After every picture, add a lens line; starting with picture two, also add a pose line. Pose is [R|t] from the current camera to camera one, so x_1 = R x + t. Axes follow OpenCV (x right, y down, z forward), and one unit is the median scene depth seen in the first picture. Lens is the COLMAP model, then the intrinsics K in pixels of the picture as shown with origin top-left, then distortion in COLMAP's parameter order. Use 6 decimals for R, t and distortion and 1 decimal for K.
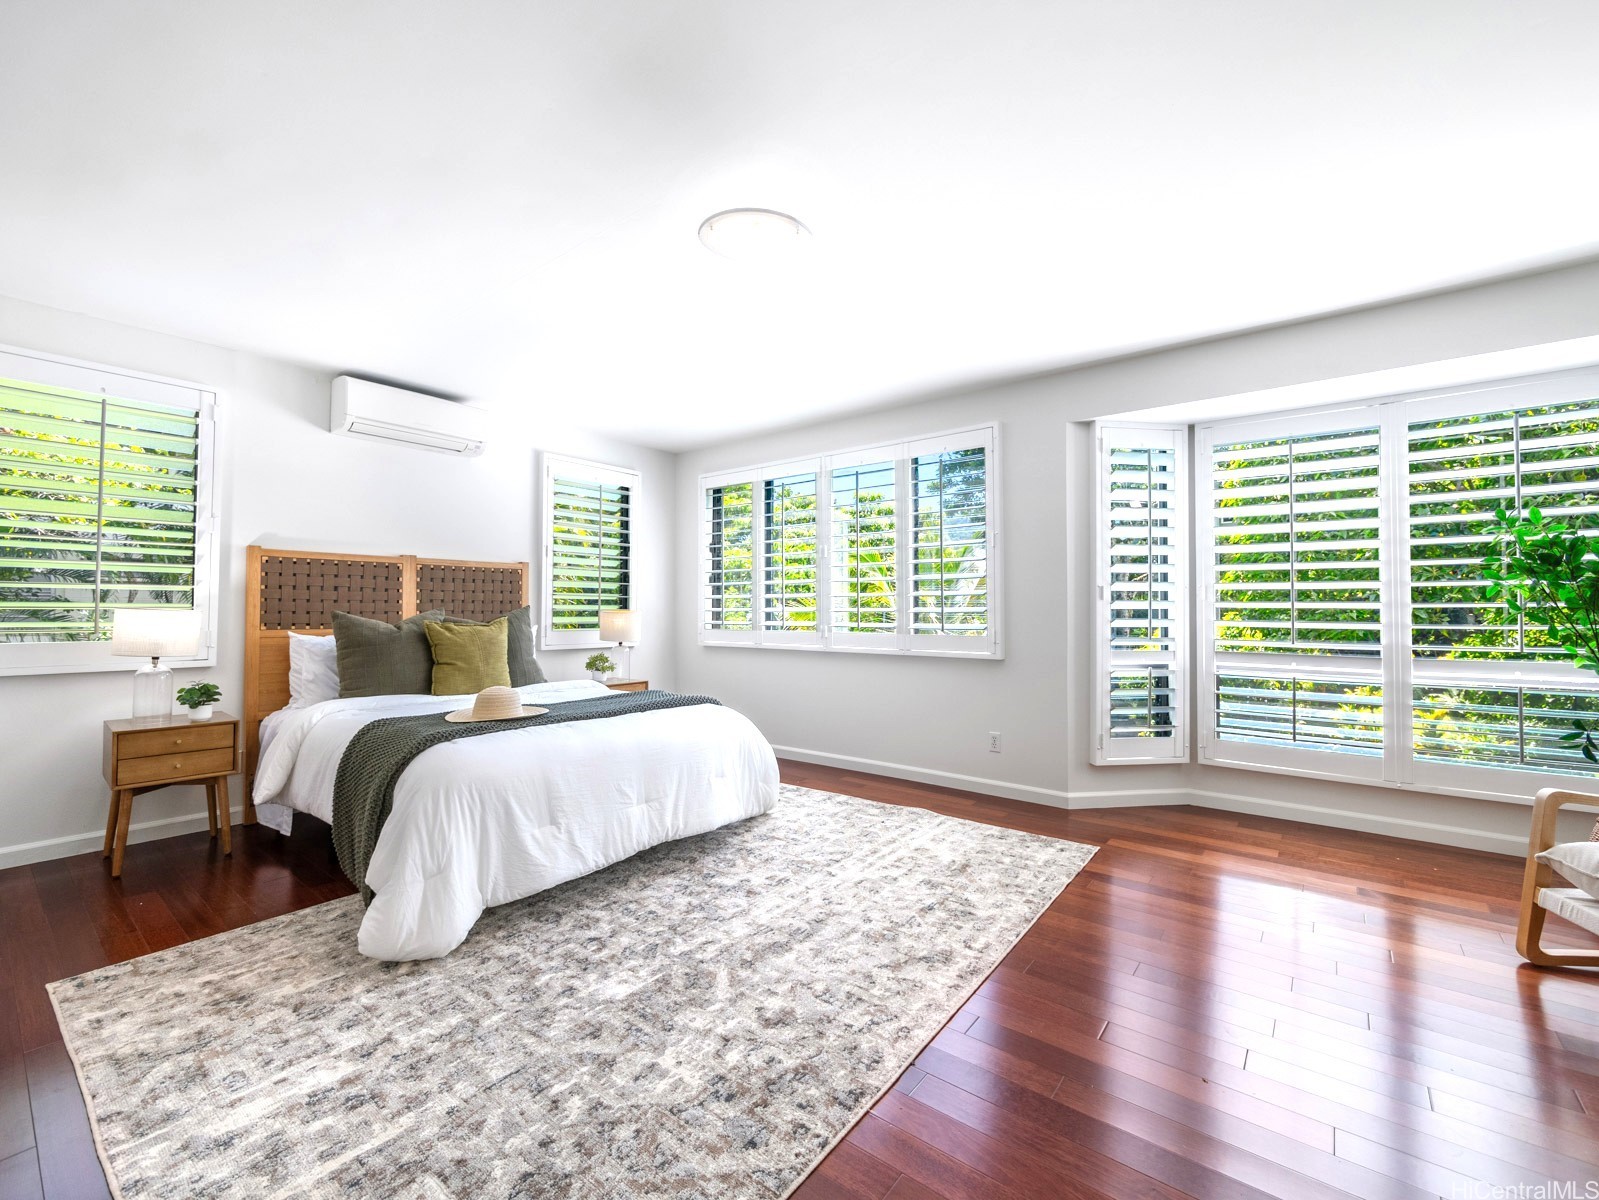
lens RADIAL K [[667.9, 0, 803.9], [0, 667.9, 597.2], [0, 0, 1]] dist [-0.000745, 0.000610]
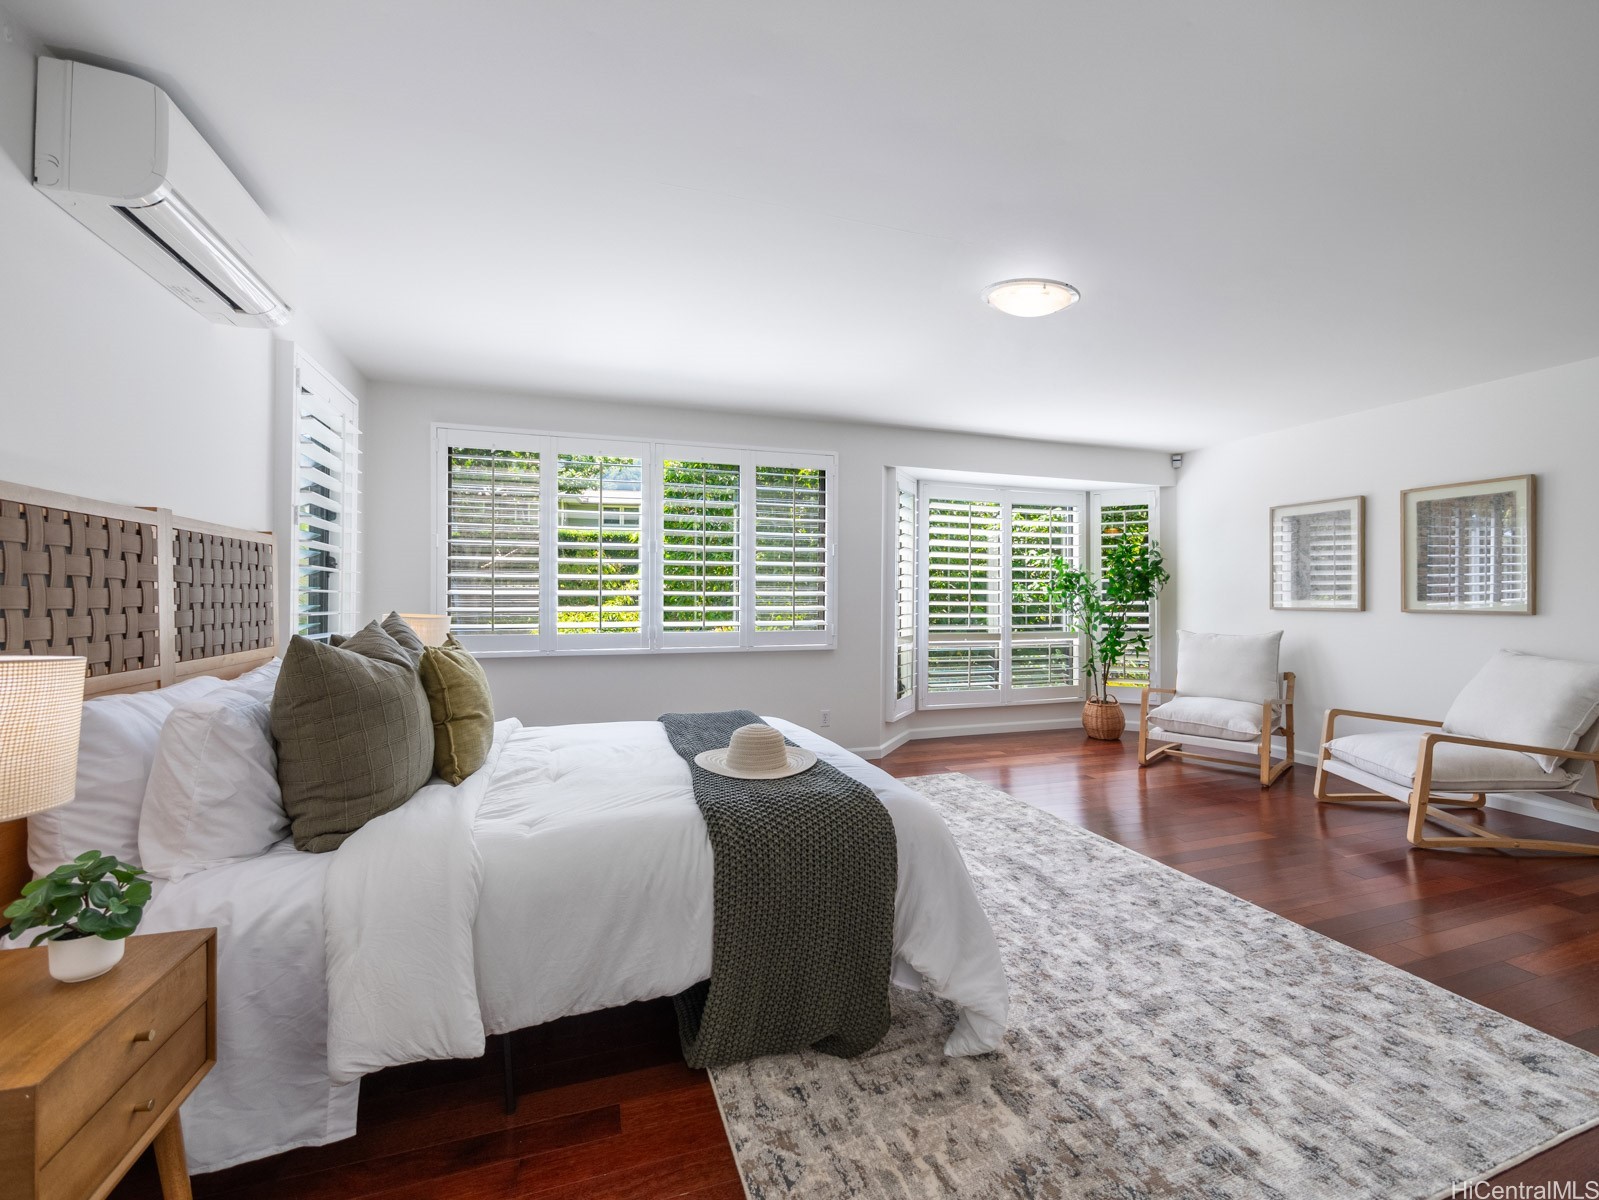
lens RADIAL K [[667.9, 0, 803.9], [0, 667.9, 597.2], [0, 0, 1]] dist [-0.000745, 0.000610]
pose [[0.547069, -0.000326, 0.837087, -1.151011], [-0.013343, 0.999869, 0.009109, -0.017876], [-0.836981, -0.016153, 0.546993, 0.592219]]
